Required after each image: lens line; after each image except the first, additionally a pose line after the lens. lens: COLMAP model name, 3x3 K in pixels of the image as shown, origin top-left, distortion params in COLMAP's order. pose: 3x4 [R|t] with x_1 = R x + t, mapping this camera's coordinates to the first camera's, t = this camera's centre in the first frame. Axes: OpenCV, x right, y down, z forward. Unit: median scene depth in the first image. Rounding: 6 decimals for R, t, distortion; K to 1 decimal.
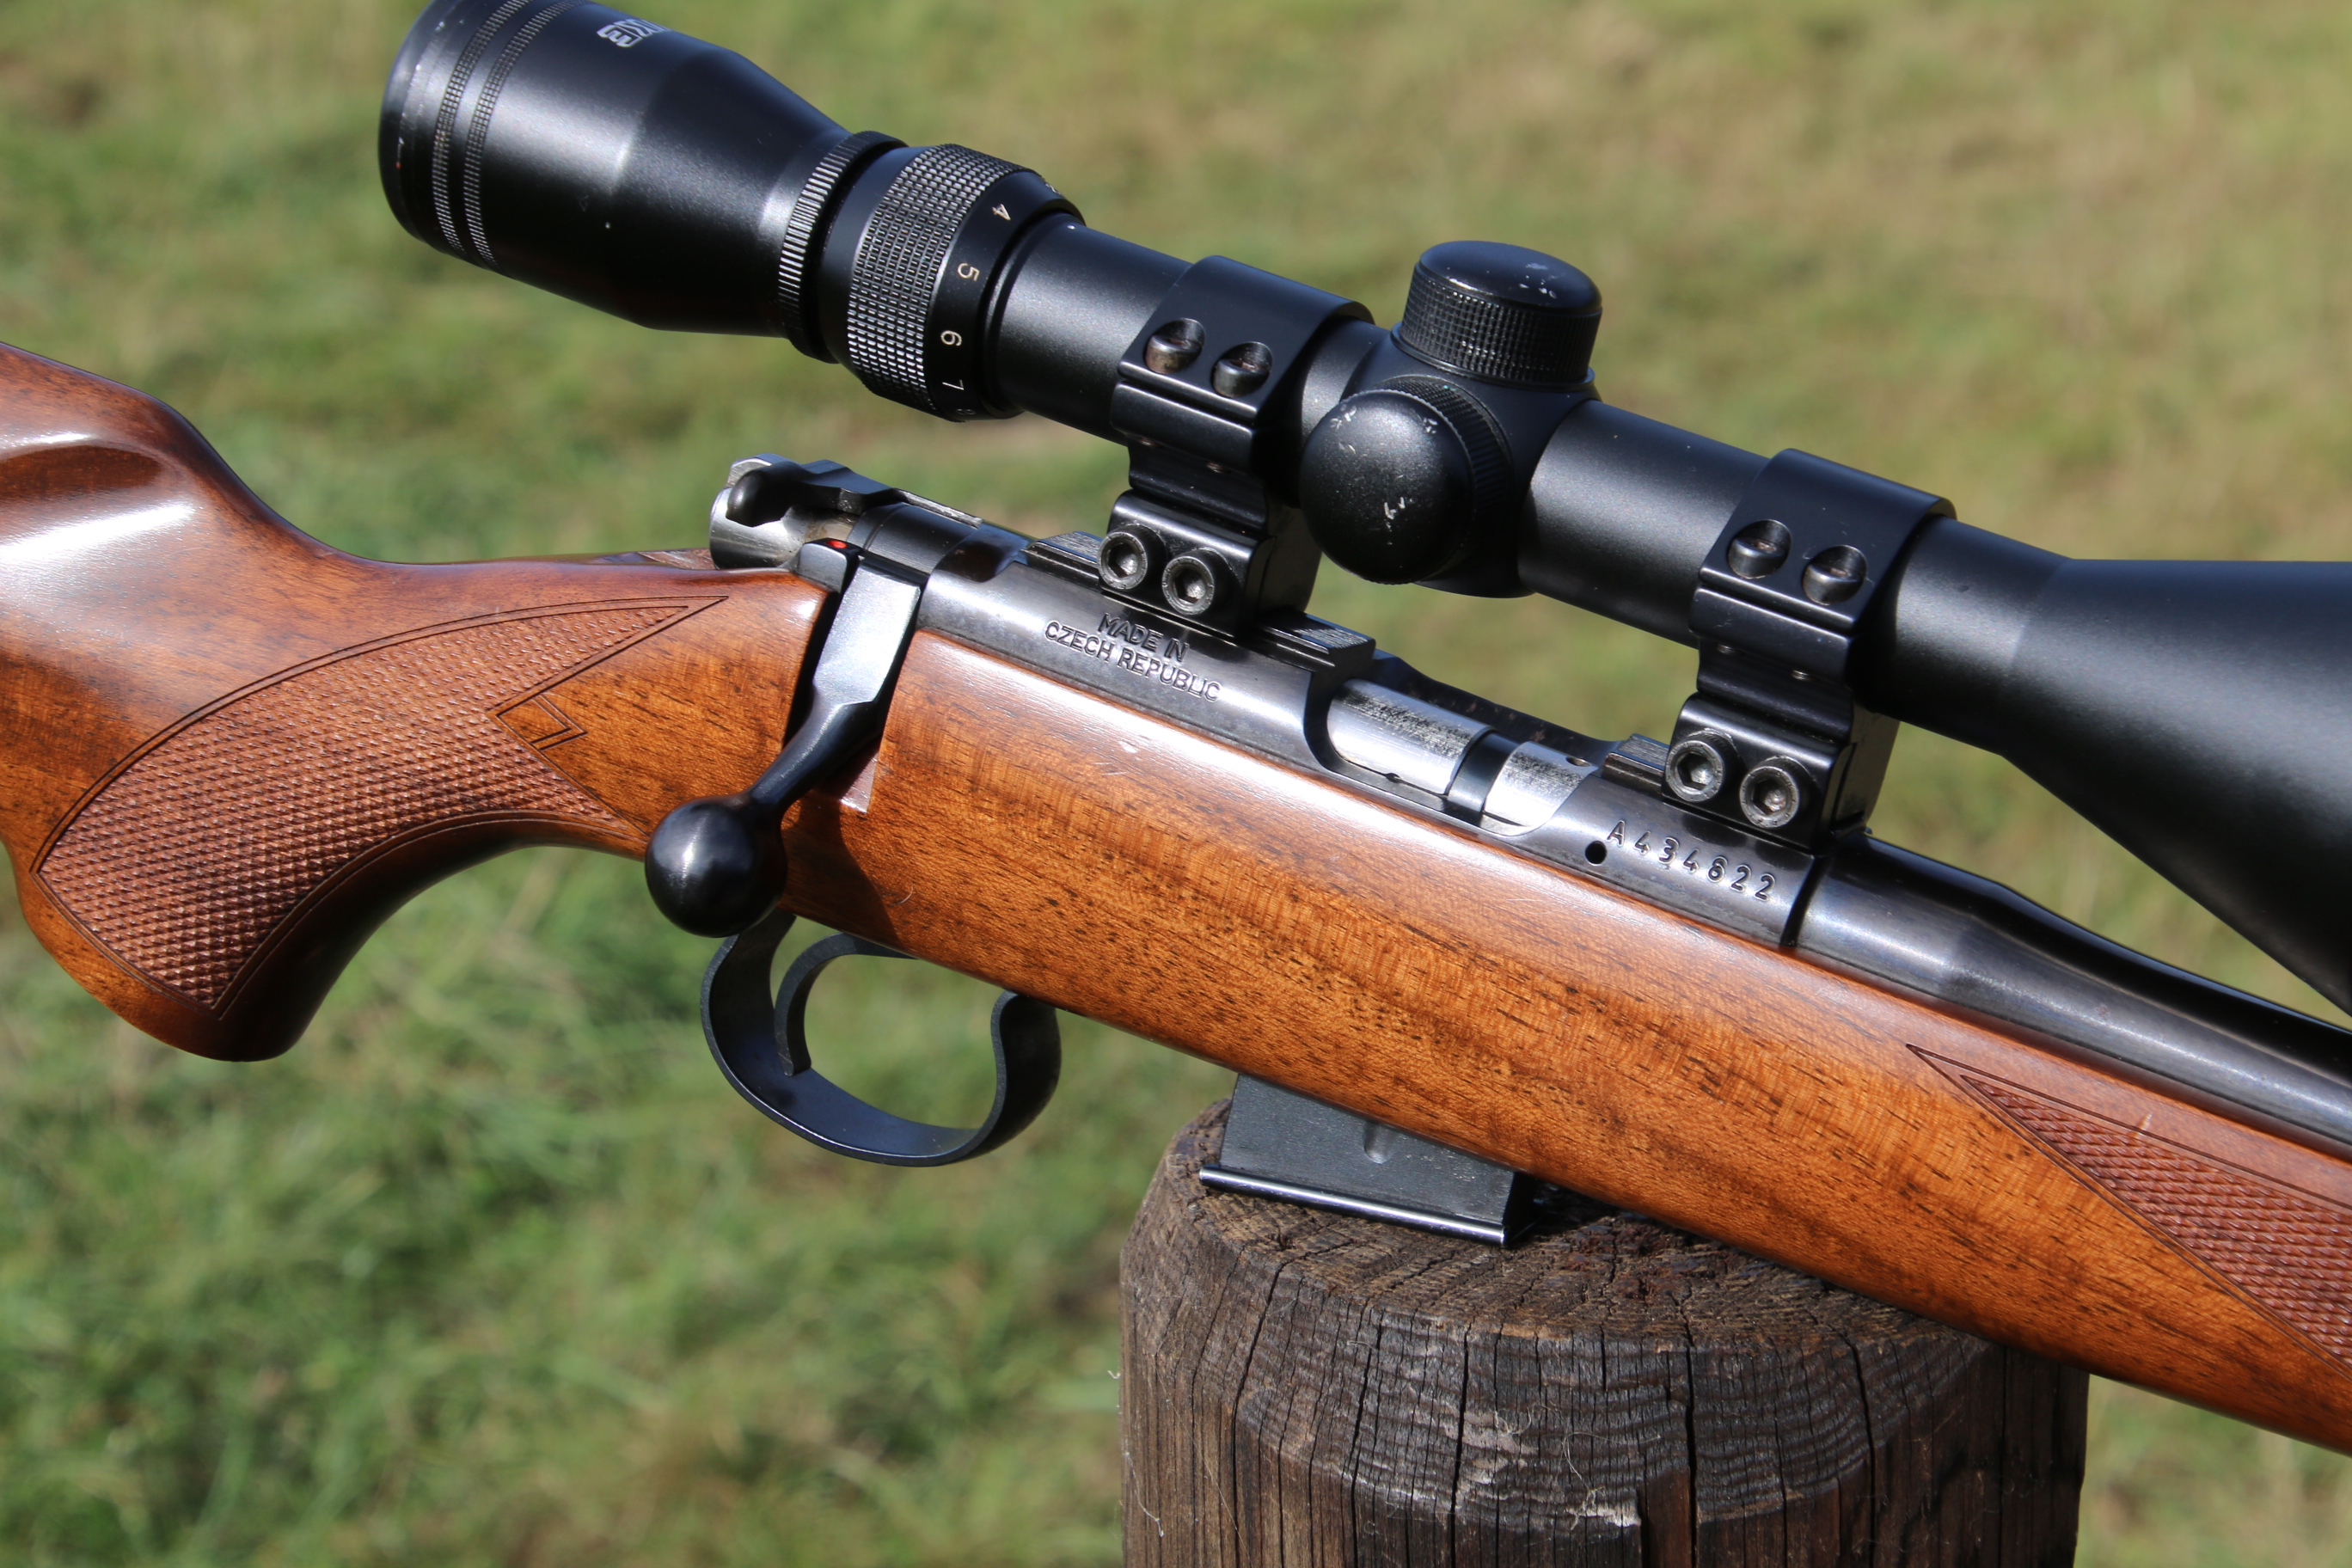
lens RADIAL K [[4967.5, 0, 1265.5], [0, 4967.5, 848.5], [0, 0, 1]] dist [0.285590, 2.256729]
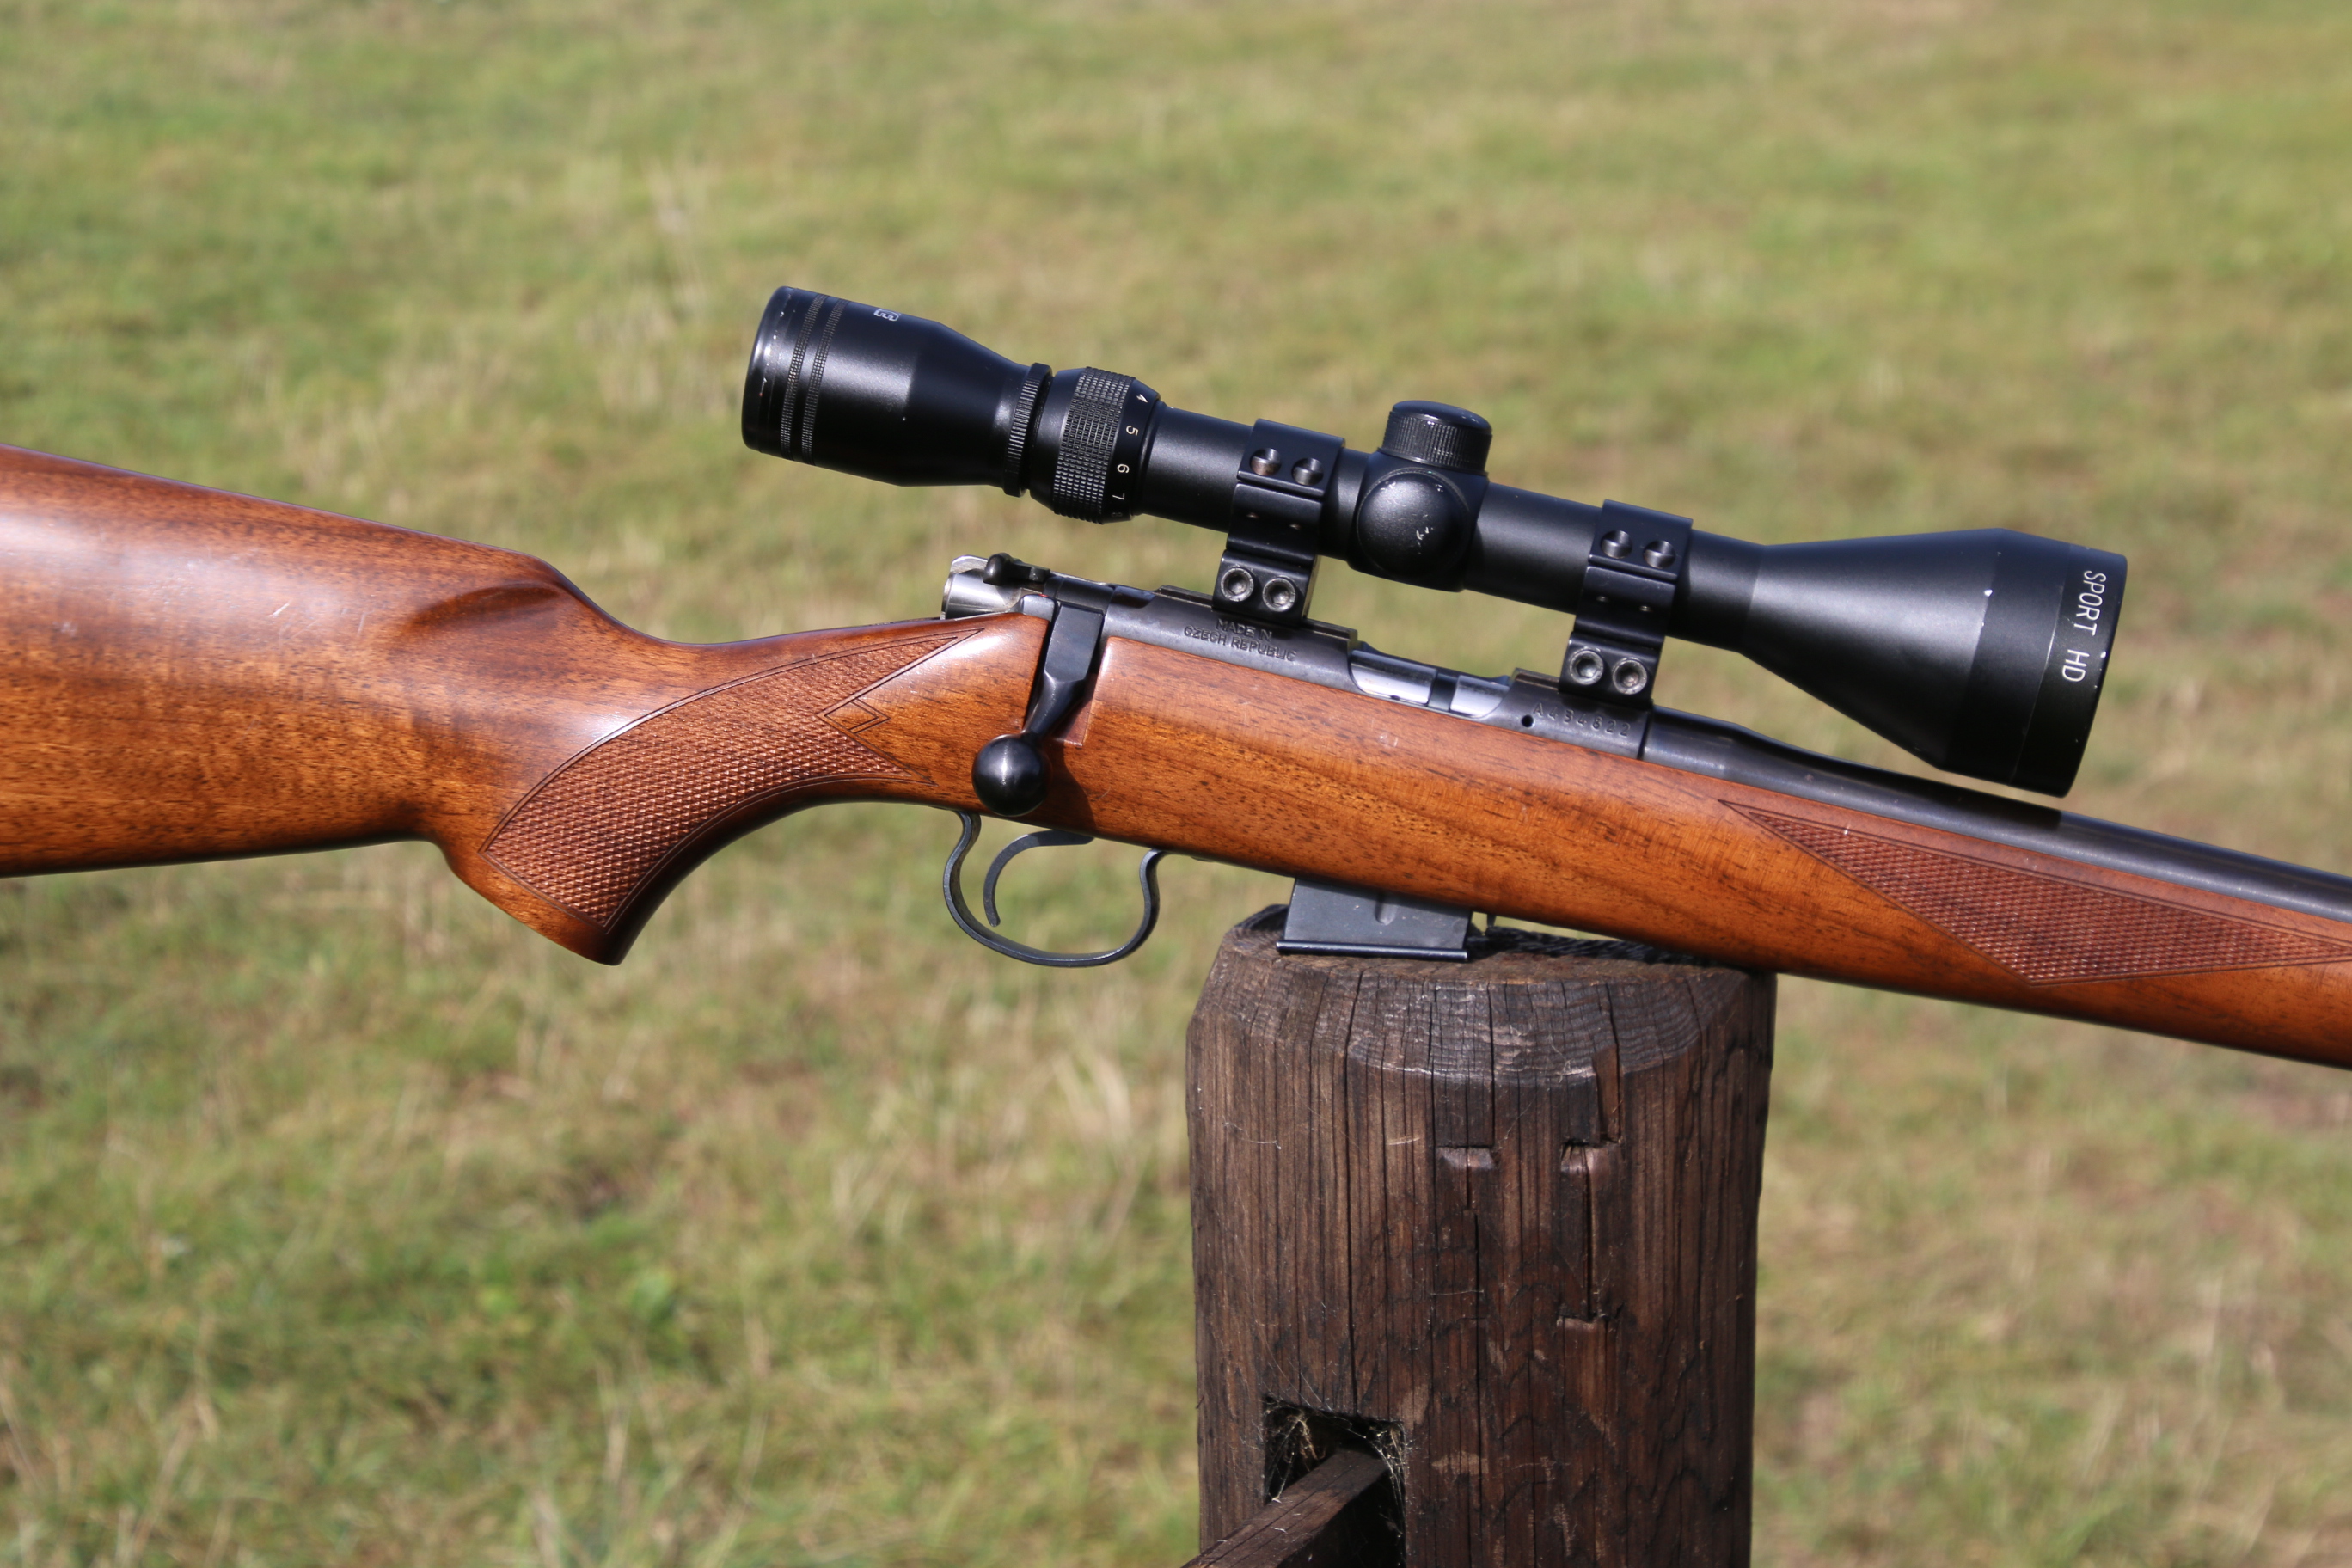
lens RADIAL K [[5823.9, 0, 1233.1], [0, 5823.9, 861.9], [0, 0, 1]] dist [0.378950, 5.423877]
pose [[0.938392, -0.045785, 0.342527, -0.763065], [0.095640, 0.986877, -0.130105, 0.316758], [-0.332075, 0.154849, 0.930456, -0.938637]]
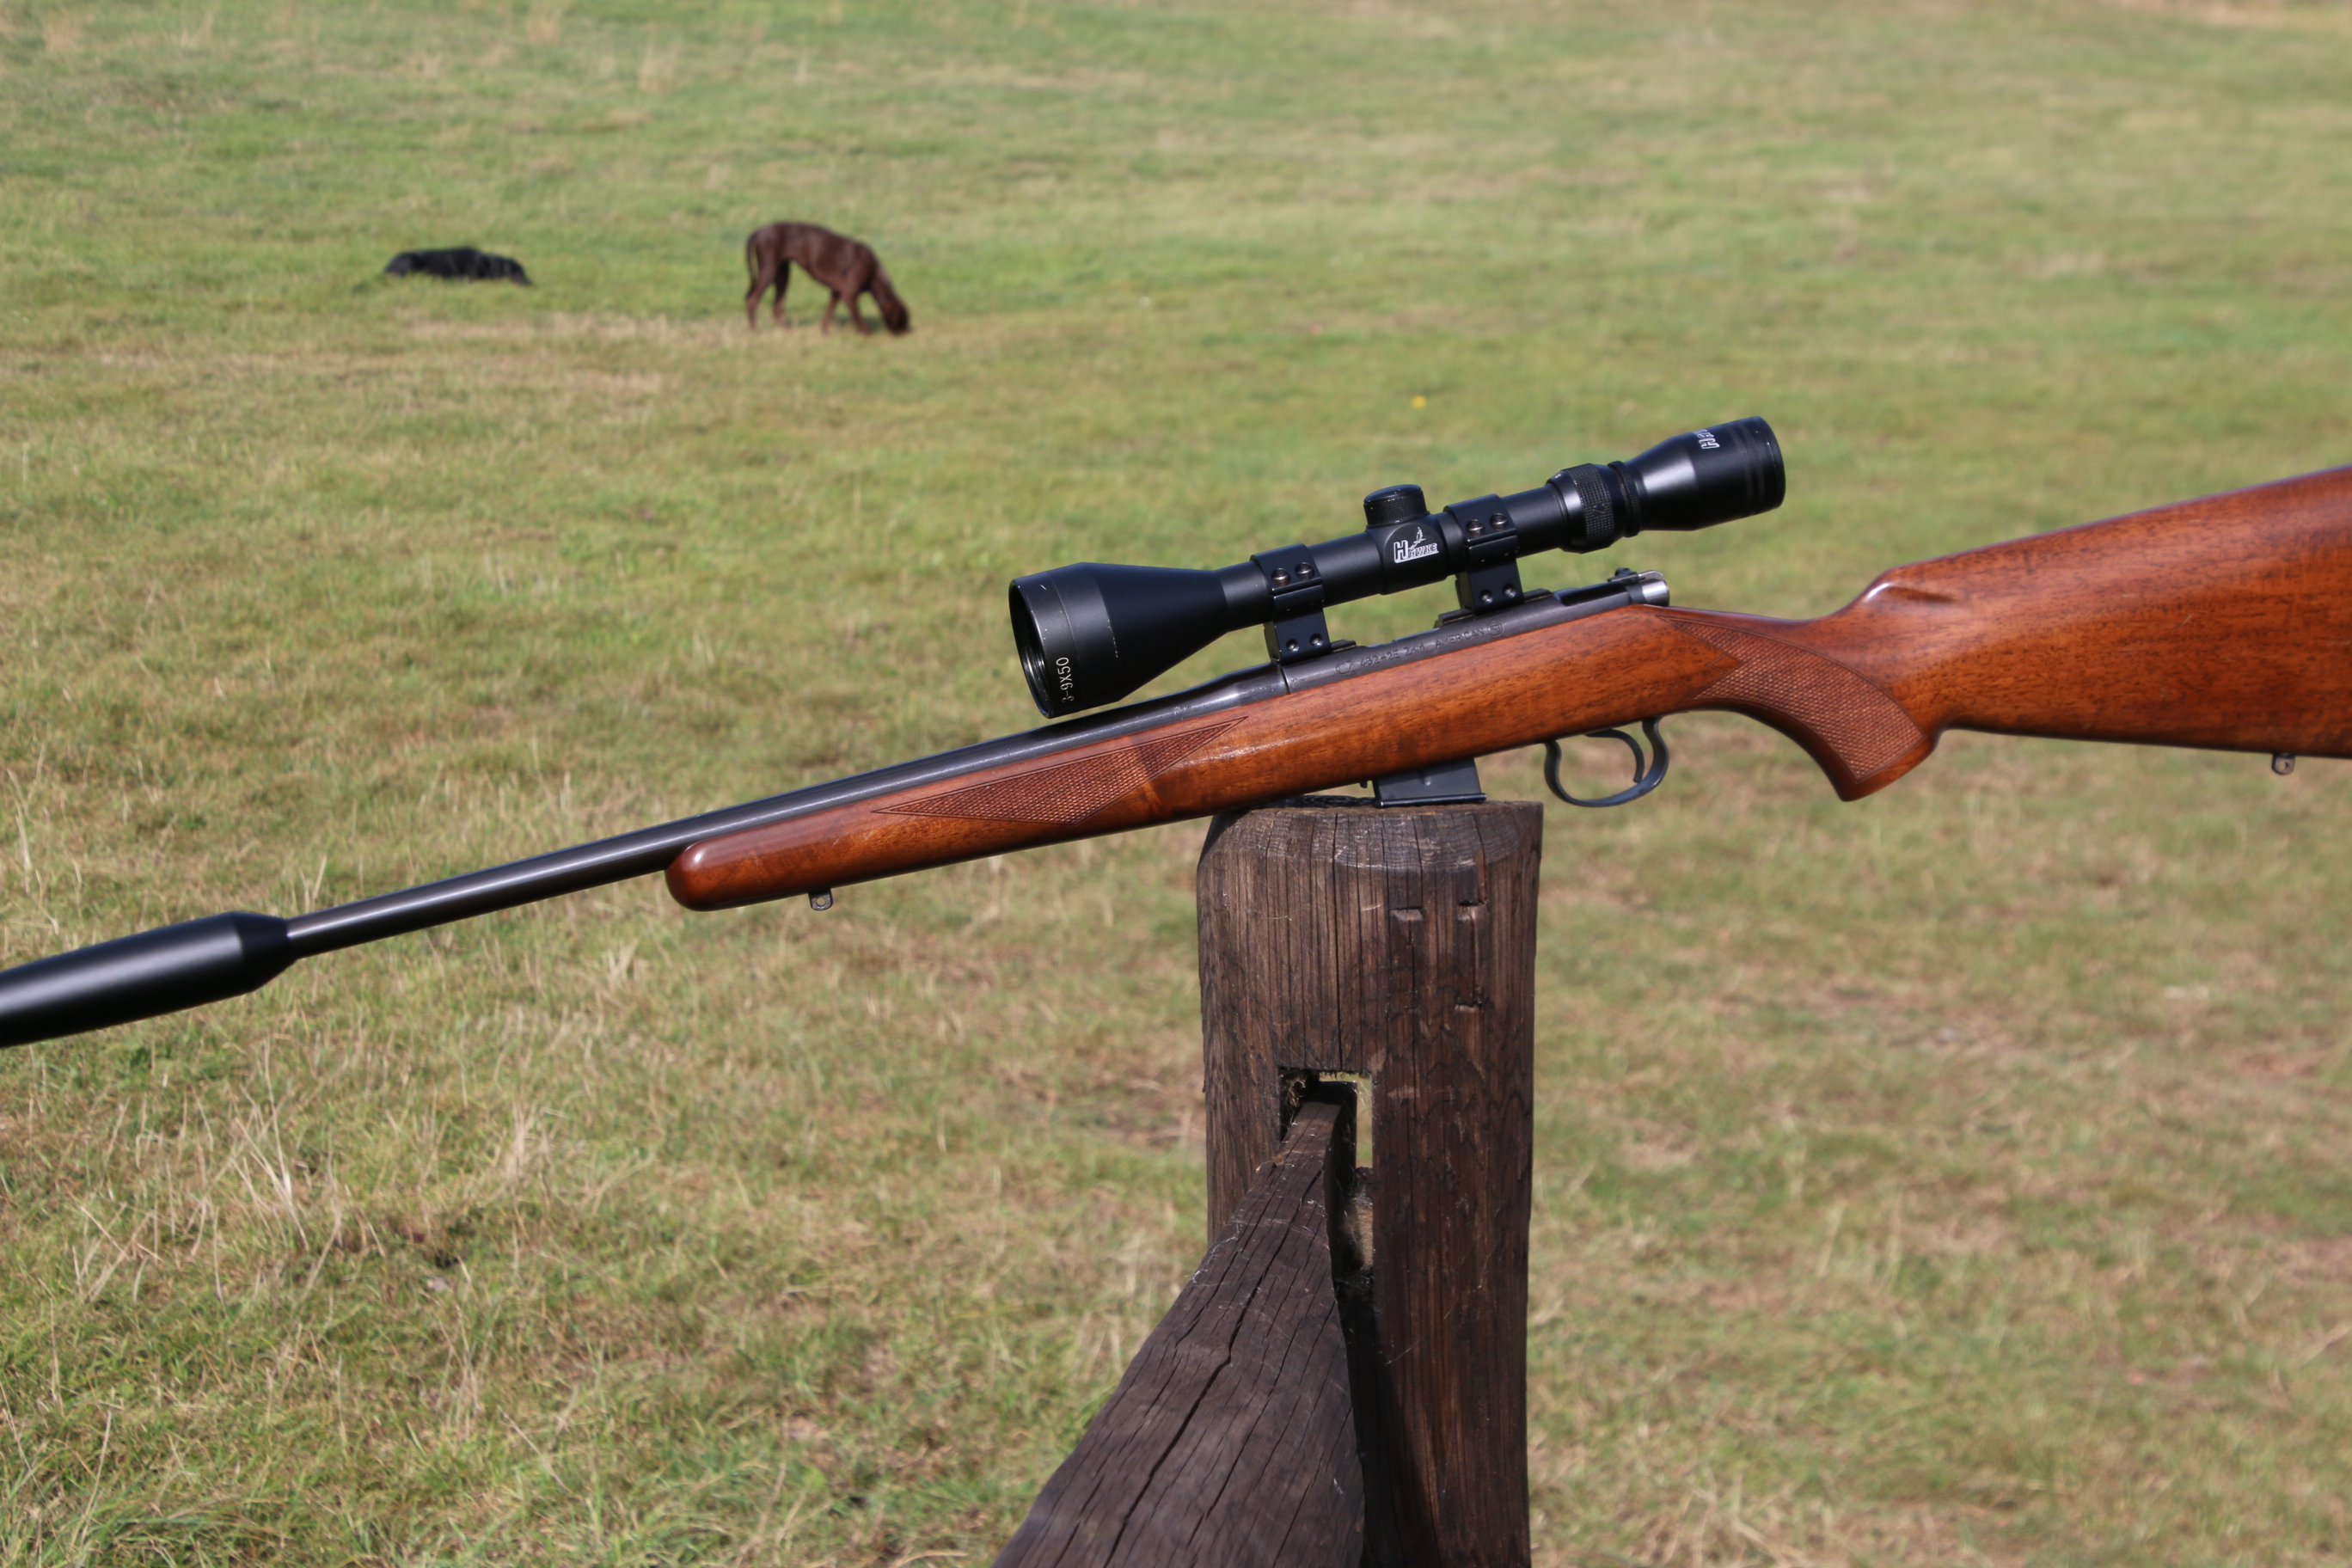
lens RADIAL K [[4644.1, 0, 1311.9], [0, 4644.1, 900.7], [0, 0, 1]] dist [0.328074, 1.362523]
pose [[0.798173, -0.081379, 0.596906, -1.758760], [0.185354, 0.975943, -0.114799, 0.471646], [-0.573204, 0.202269, 0.794056, -1.282036]]
